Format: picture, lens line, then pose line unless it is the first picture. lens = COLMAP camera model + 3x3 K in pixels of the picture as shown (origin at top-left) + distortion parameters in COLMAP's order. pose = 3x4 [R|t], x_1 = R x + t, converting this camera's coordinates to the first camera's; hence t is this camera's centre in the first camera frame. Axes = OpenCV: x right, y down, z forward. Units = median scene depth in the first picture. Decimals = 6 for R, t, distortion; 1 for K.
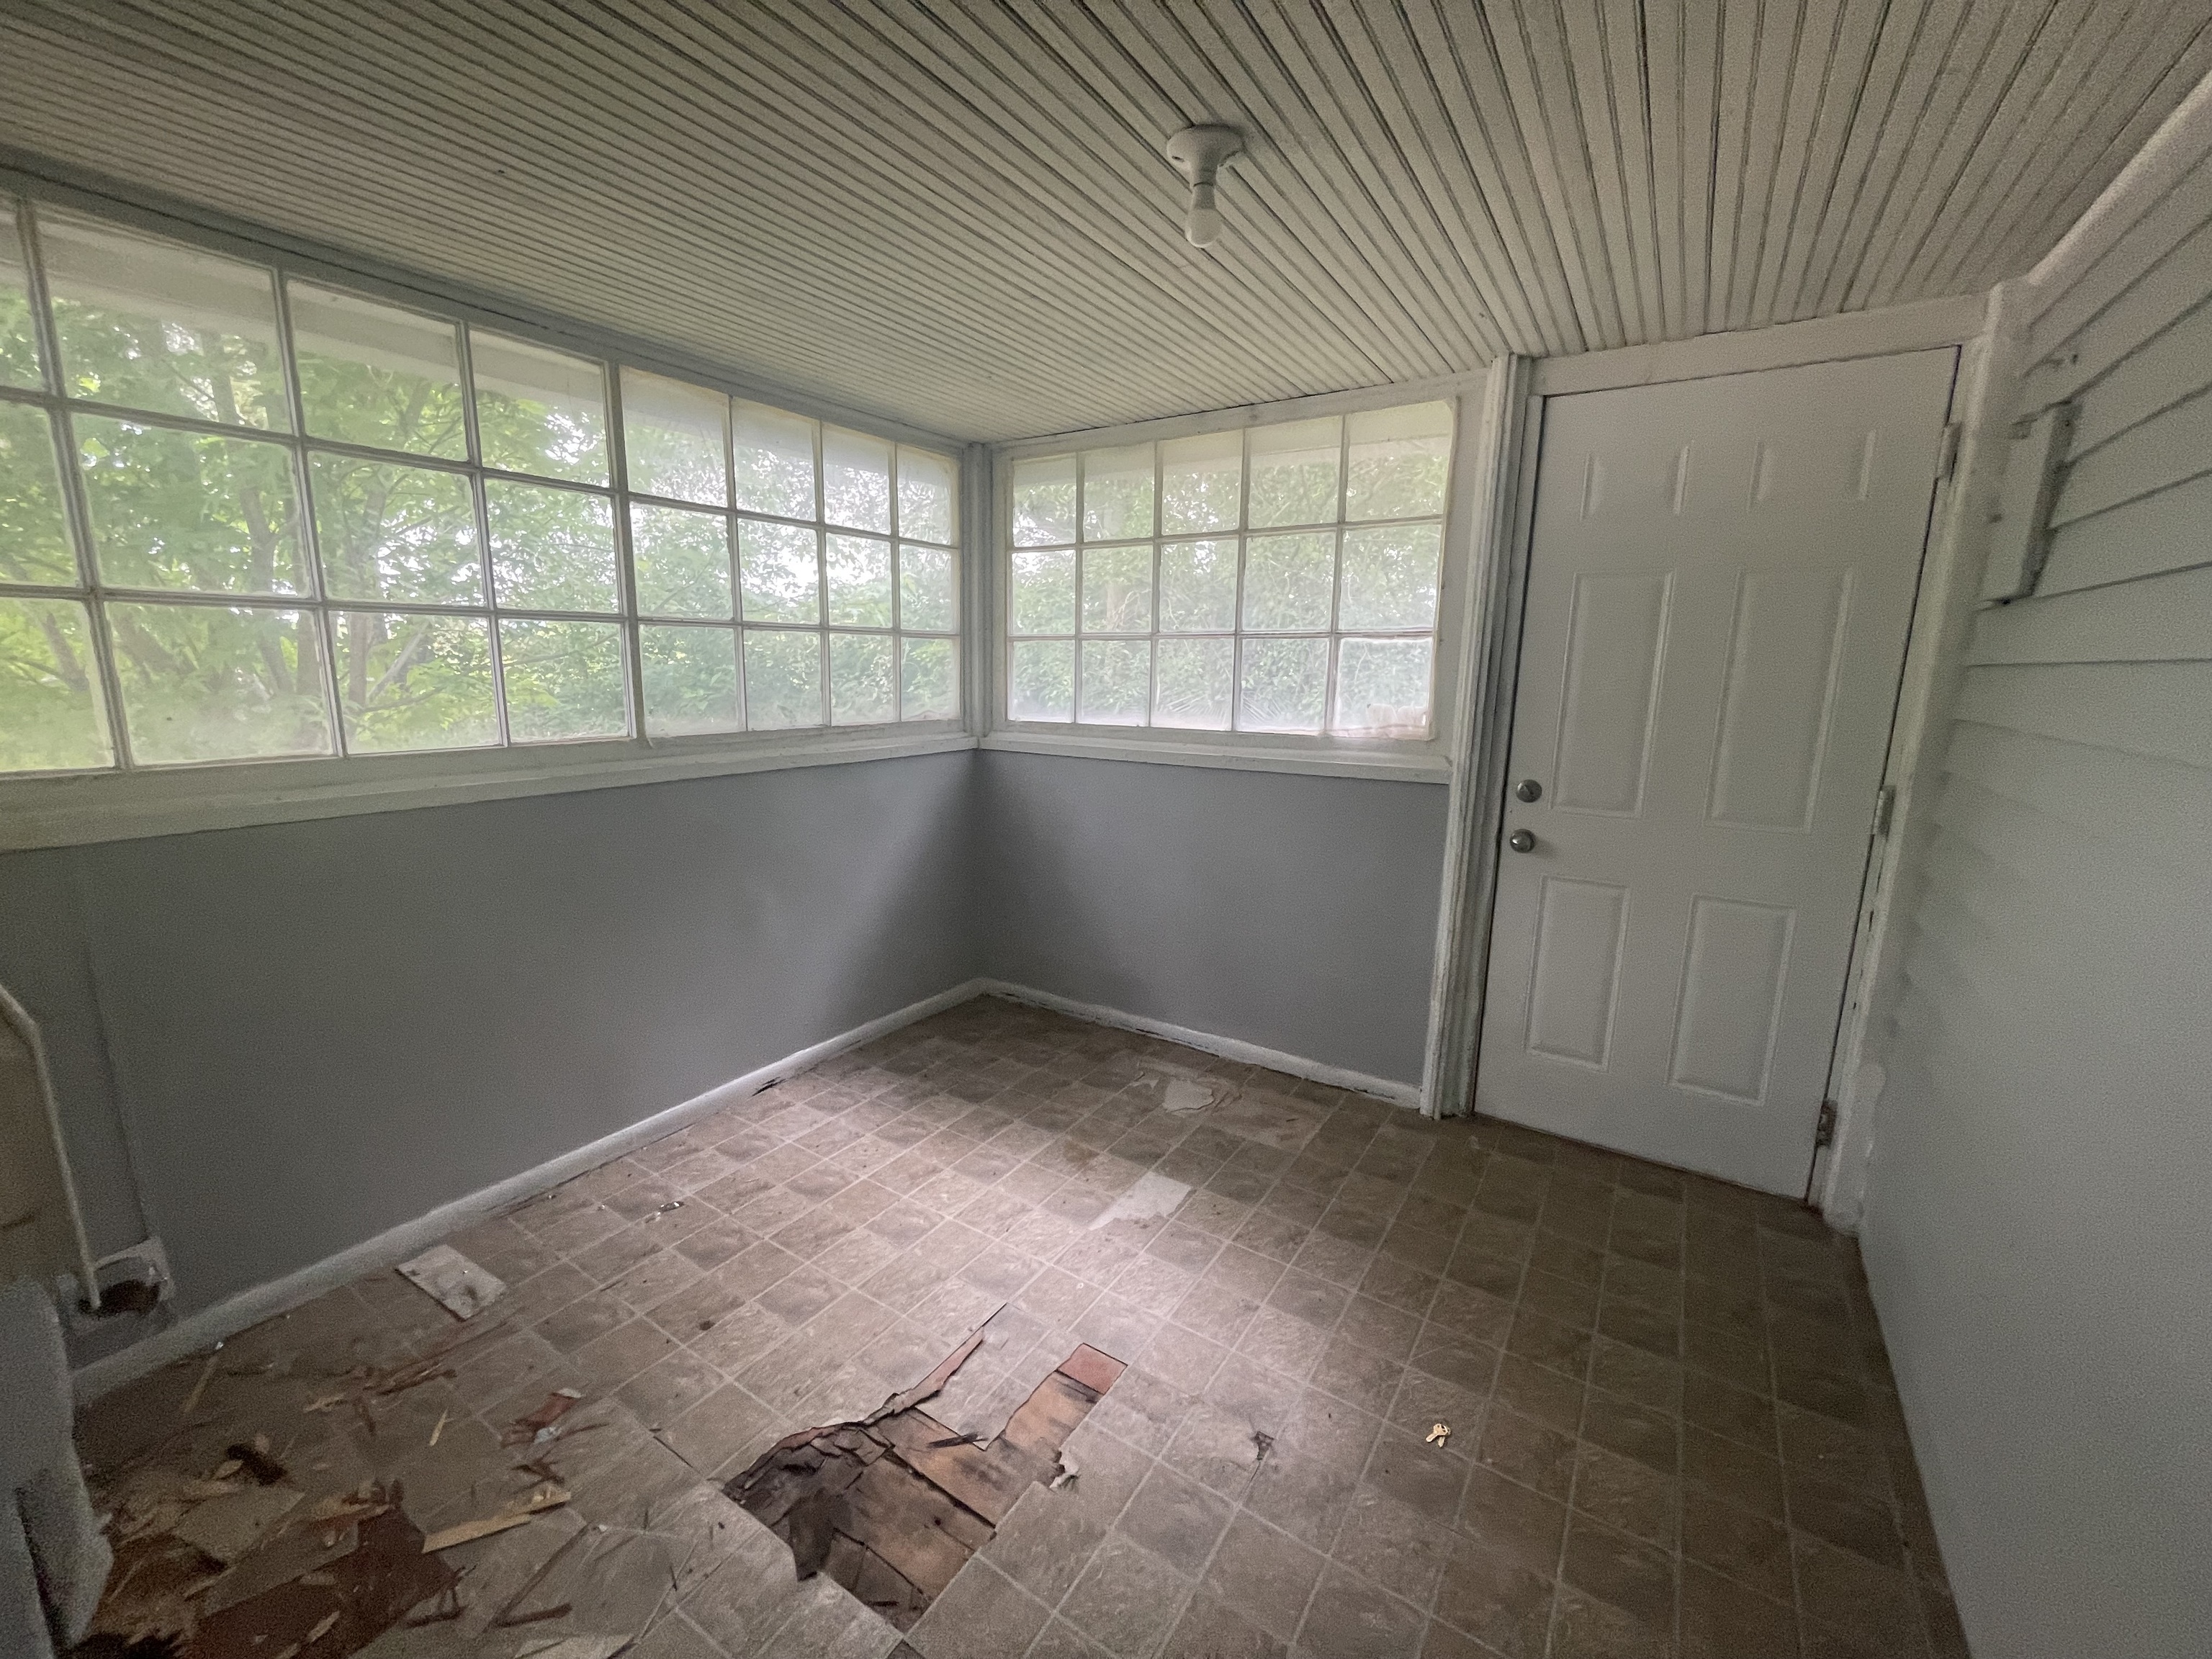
lens RADIAL K [[905.9, 0, 1122.9], [0, 905.9, 833.9], [0, 0, 1]] dist [-0.002452, -0.000298]
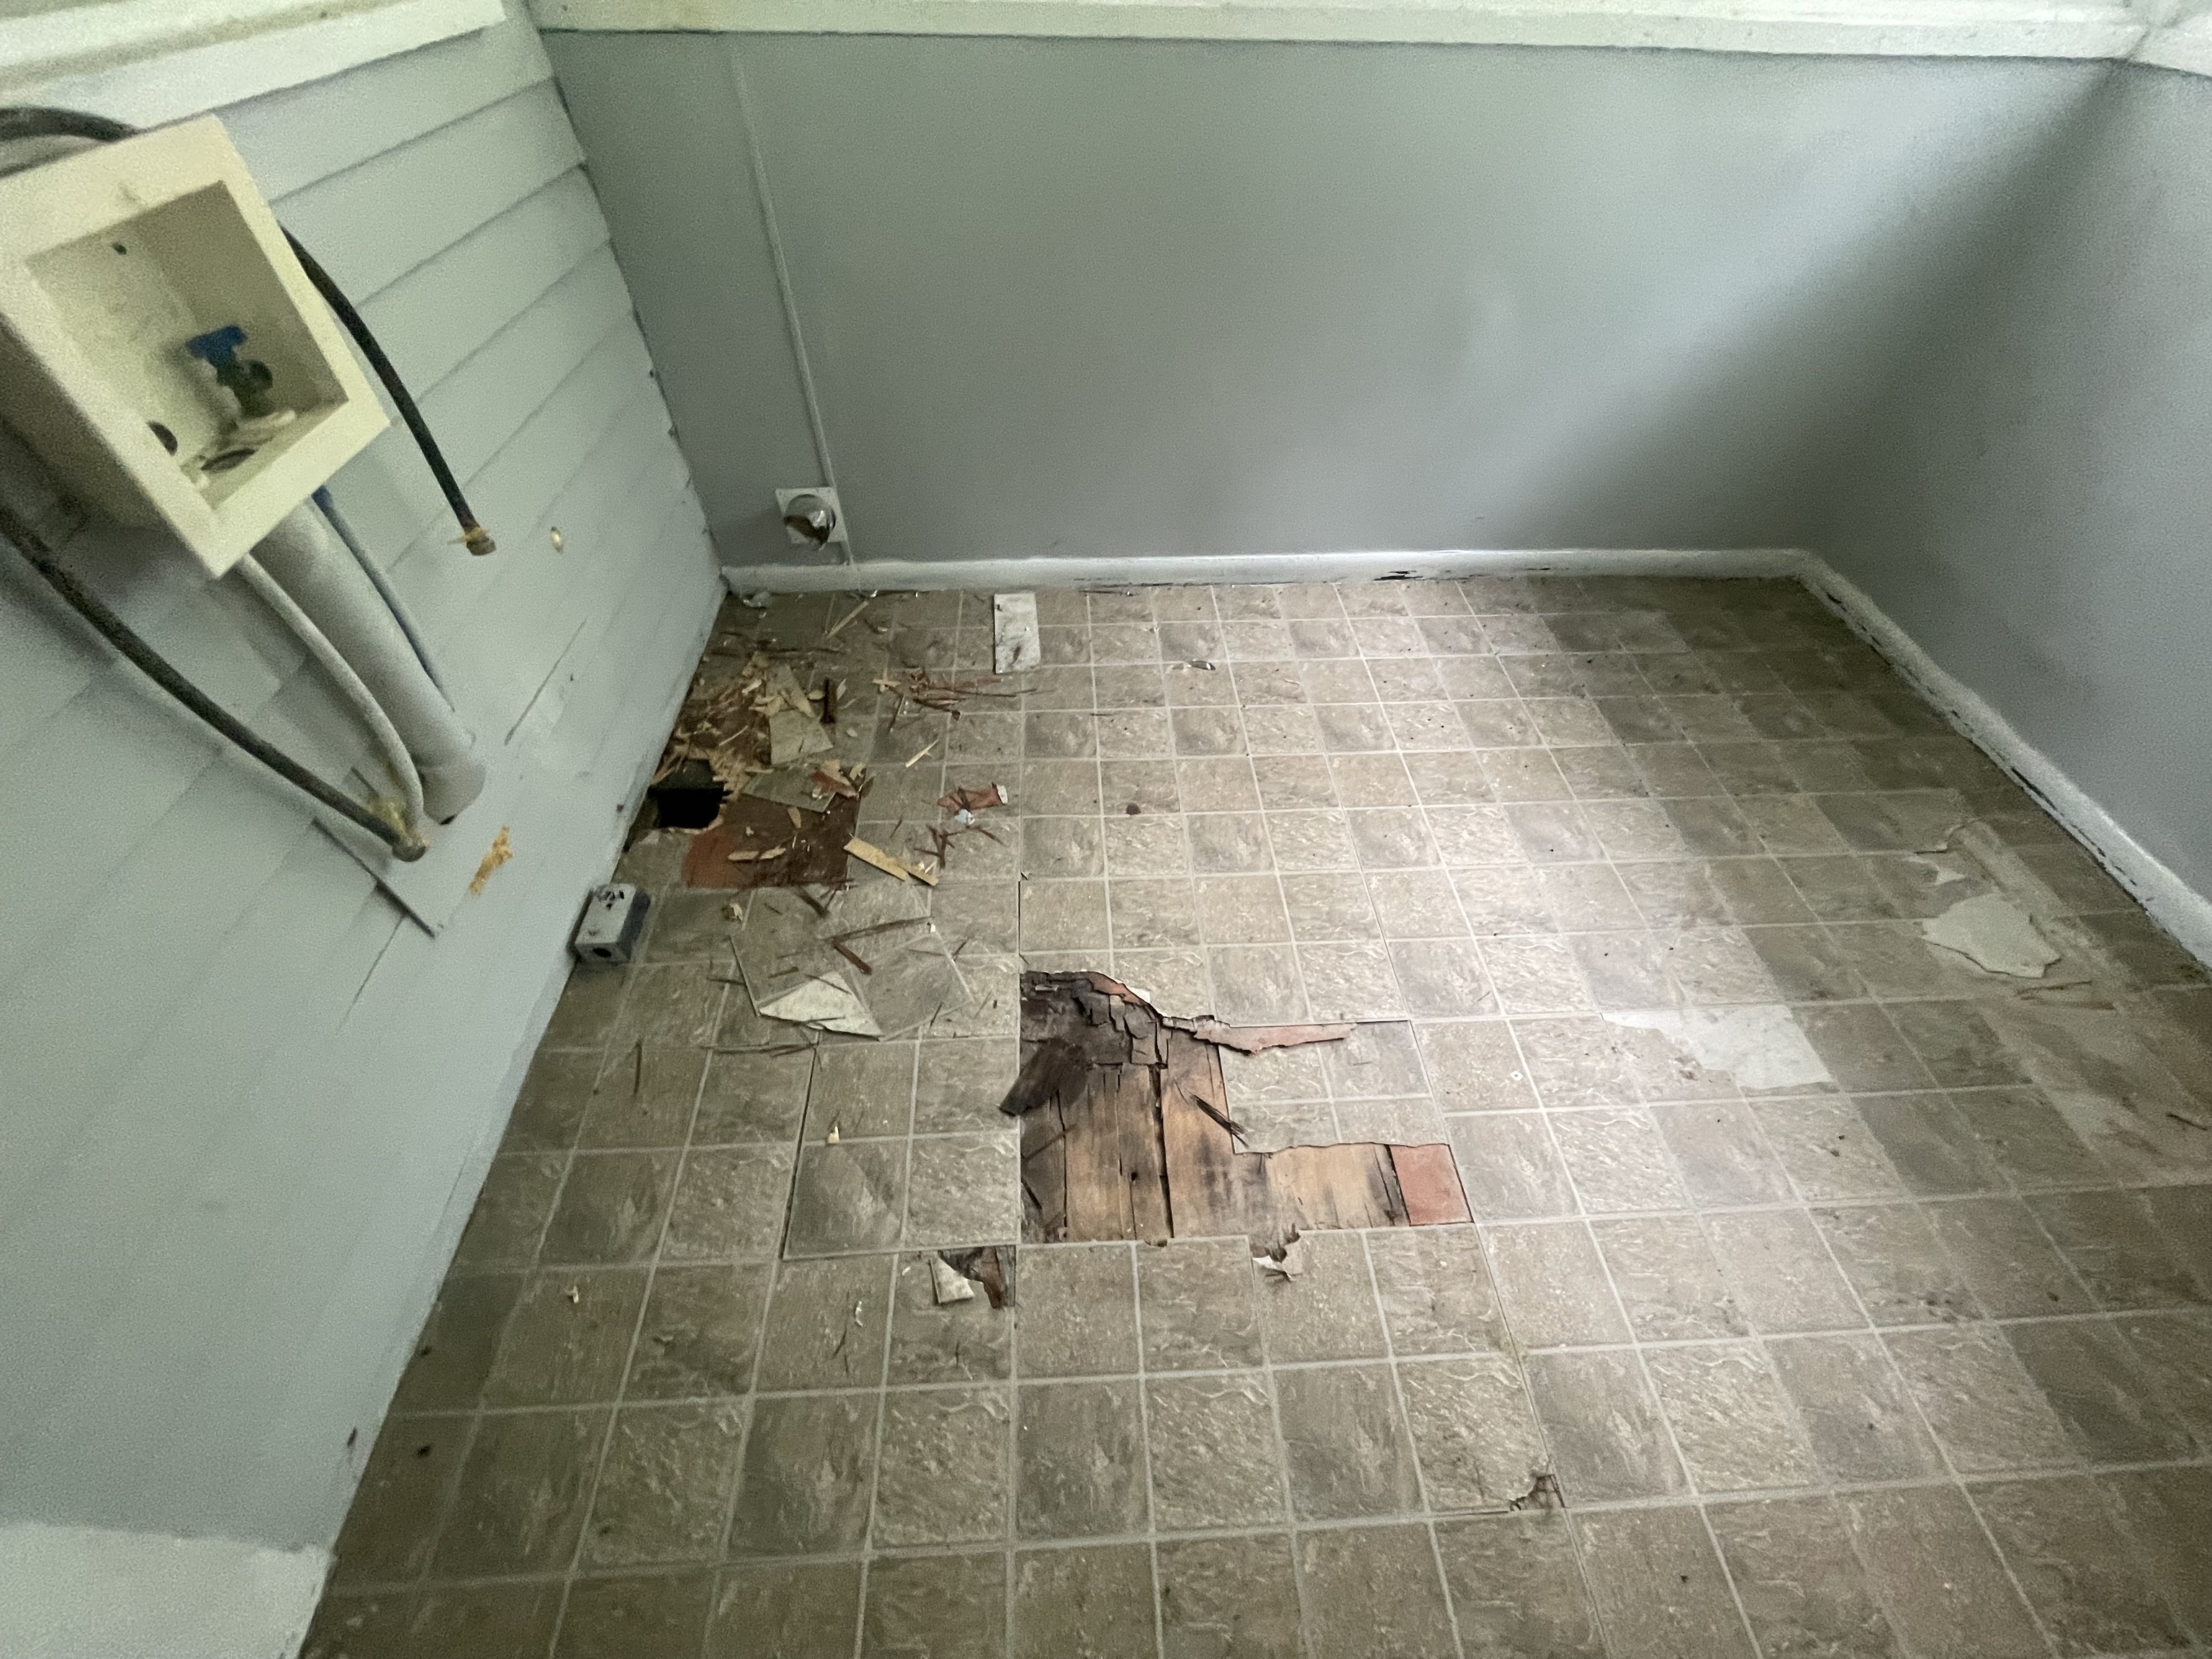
lens RADIAL K [[905.9, 0, 1122.9], [0, 905.9, 833.9], [0, 0, 1]] dist [-0.002452, -0.000298]
pose [[0.575599, 0.596691, -0.559148, 0.064682], [-0.162711, 0.753678, 0.636784, -0.019263], [0.801380, -0.275553, 0.530905, 0.555924]]
